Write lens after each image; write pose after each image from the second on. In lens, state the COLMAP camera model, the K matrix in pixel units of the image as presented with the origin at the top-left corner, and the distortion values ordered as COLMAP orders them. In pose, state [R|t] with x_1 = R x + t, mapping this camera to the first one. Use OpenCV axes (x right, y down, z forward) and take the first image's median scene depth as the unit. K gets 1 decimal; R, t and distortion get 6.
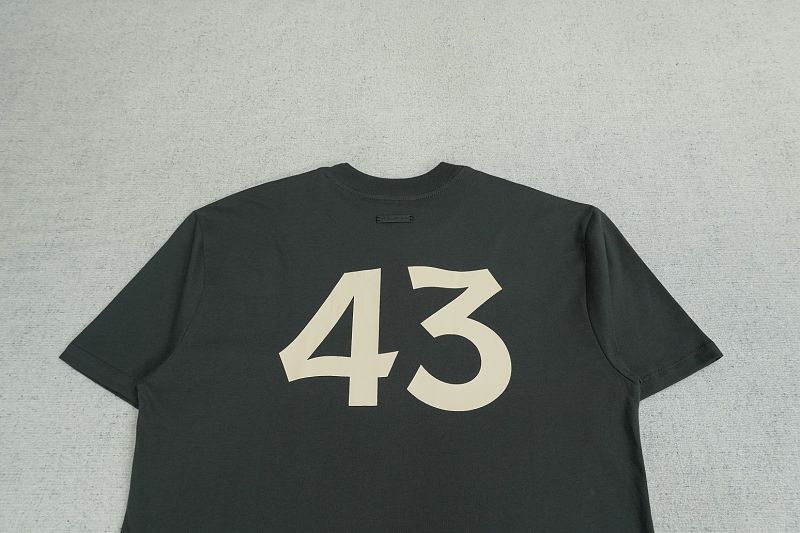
lens RADIAL K [[559.9, 0, 399.4], [0, 559.9, 266.9], [0, 0, 1]] dist [0.023807, -0.009849]
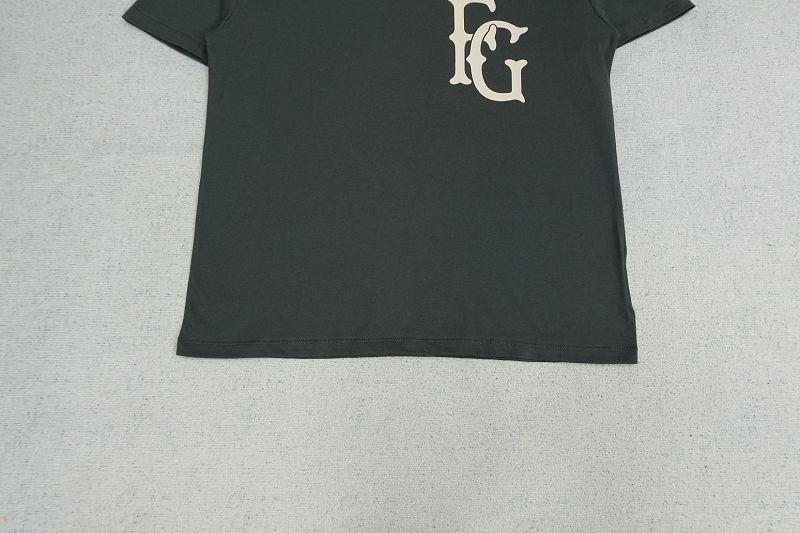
lens RADIAL K [[559.9, 0, 401.4], [0, 559.9, 264.0], [0, 0, 1]] dist [0.023807, -0.009849]
pose [[0.999680, -0.005971, -0.024594, 0.237310], [0.011890, 0.968653, 0.248133, 0.484566], [0.022342, -0.248346, 0.968414, -0.351094]]
